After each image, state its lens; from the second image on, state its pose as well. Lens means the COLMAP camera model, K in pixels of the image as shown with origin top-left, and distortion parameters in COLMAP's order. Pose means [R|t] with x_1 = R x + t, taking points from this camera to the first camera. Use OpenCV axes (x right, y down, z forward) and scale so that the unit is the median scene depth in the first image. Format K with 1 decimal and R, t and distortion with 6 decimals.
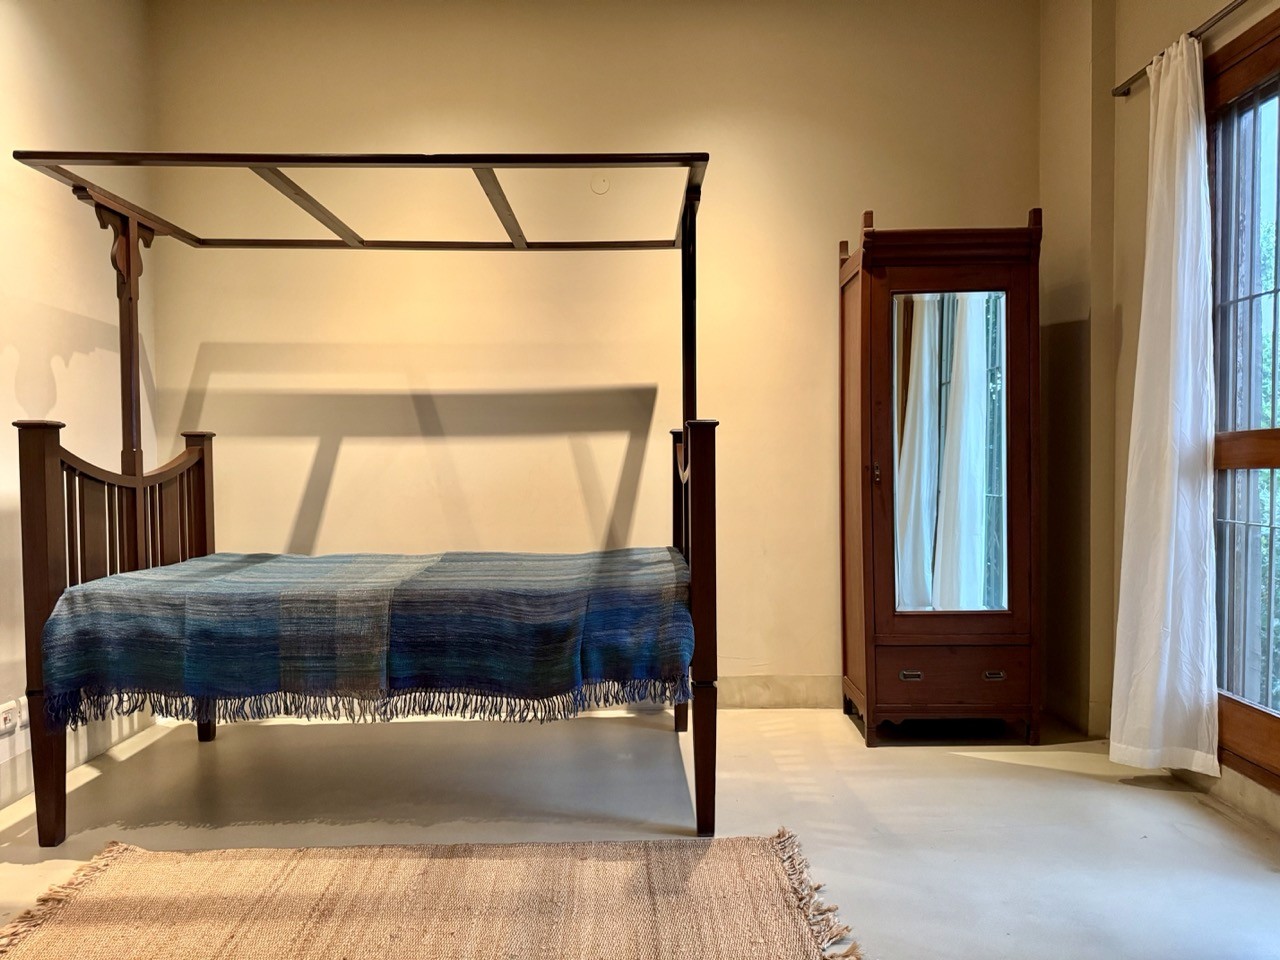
lens RADIAL K [[905.4, 0, 634.4], [0, 905.4, 485.8], [0, 0, 1]] dist [0.040819, -0.080174]
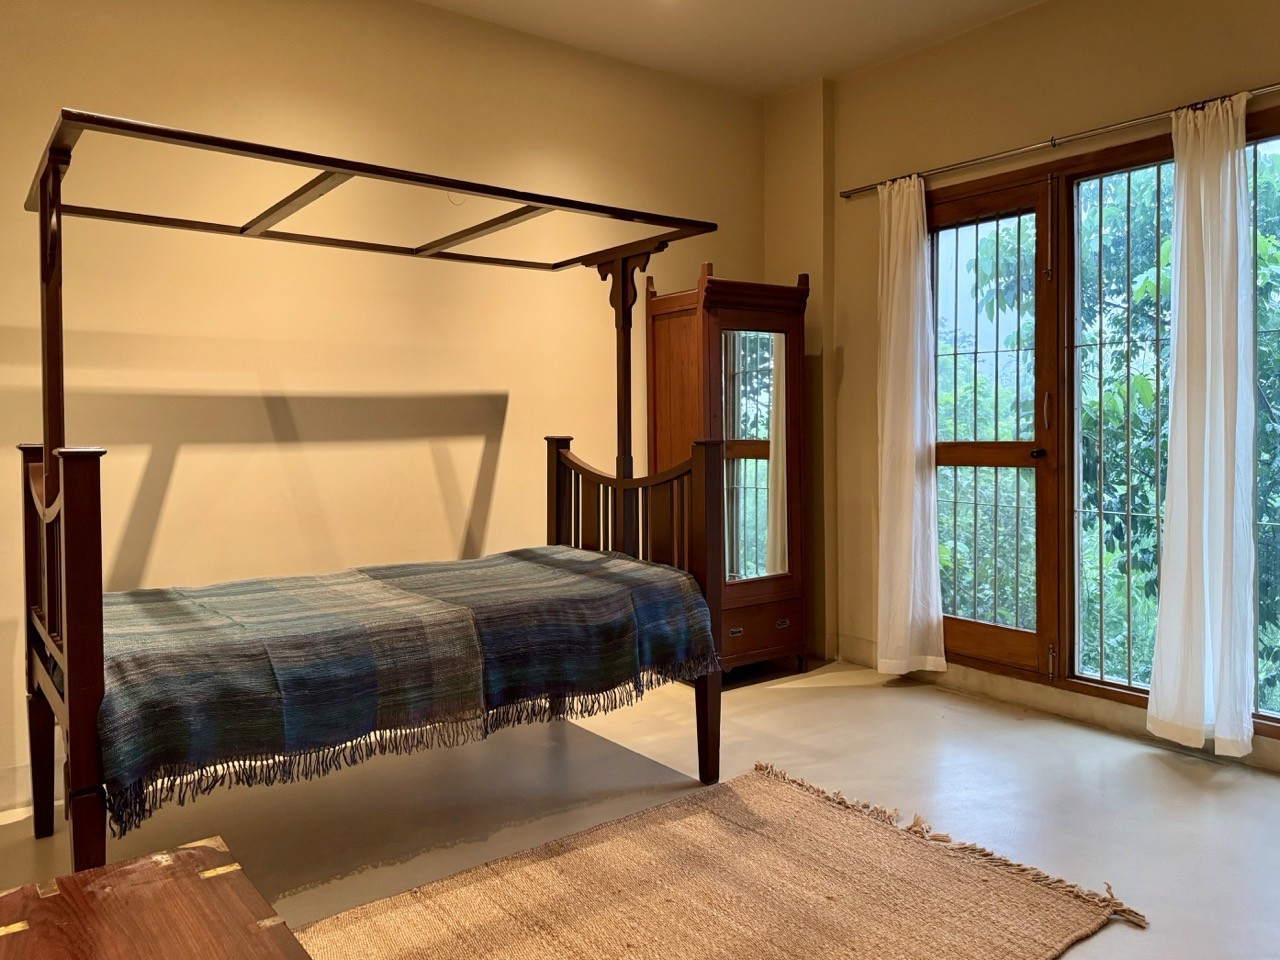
lens RADIAL K [[930.1, 0, 641.0], [0, 930.1, 430.3], [0, 0, 1]] dist [0.030015, -0.055649]
pose [[0.801406, -0.001930, 0.598117, -0.733043], [0.019739, 0.999535, -0.023224, -0.055913], [-0.597794, 0.030418, 0.801072, 0.051037]]
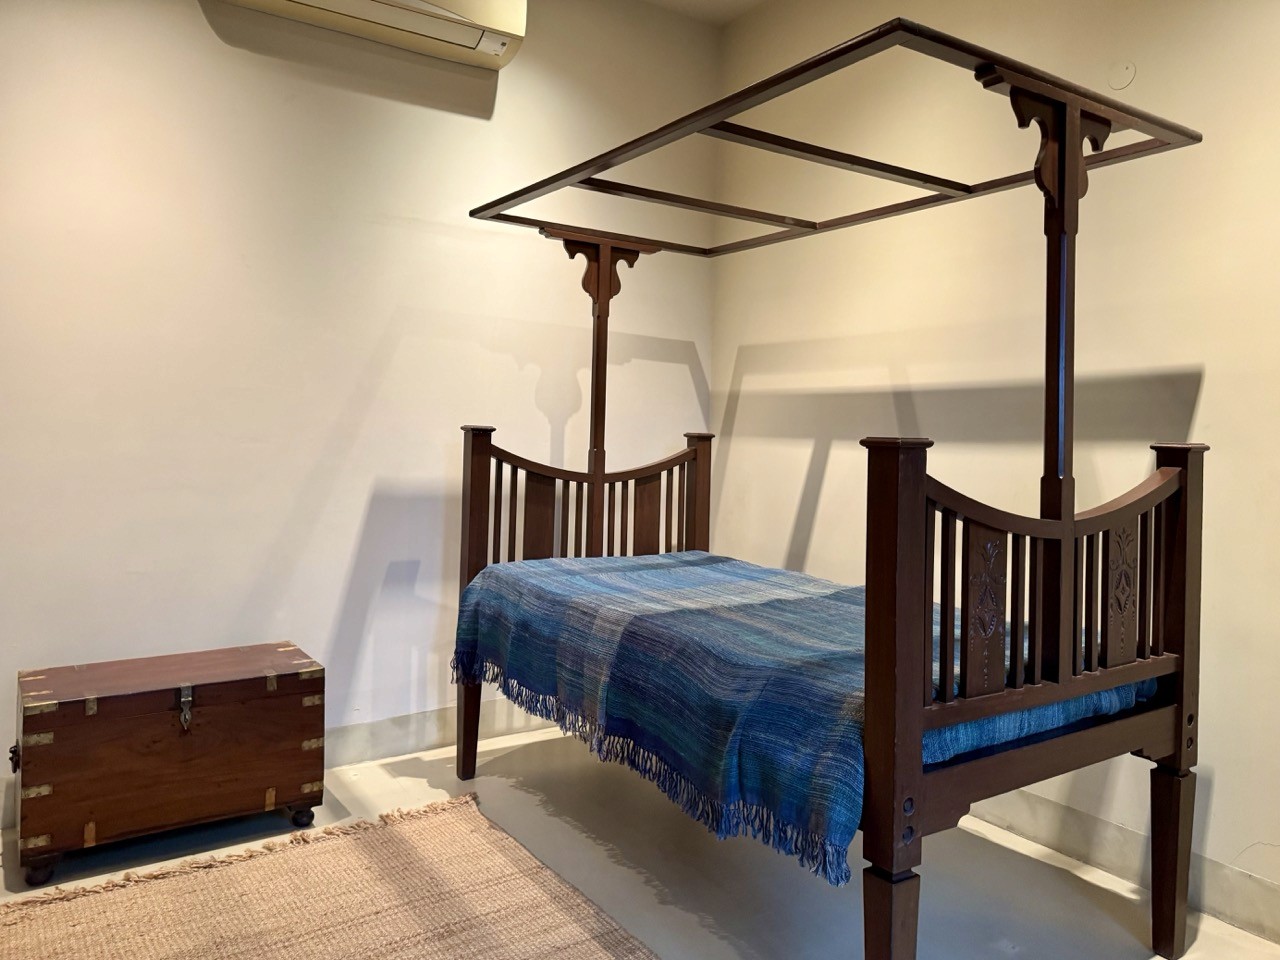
lens RADIAL K [[907.2, 0, 643.8], [0, 907.2, 428.0], [0, 0, 1]] dist [0.148247, -0.274632]
pose [[0.536770, 0.014807, -0.843599, 0.504218], [-0.054510, 0.998366, -0.017161, -0.057882], [0.841966, 0.055196, 0.536700, 0.510126]]
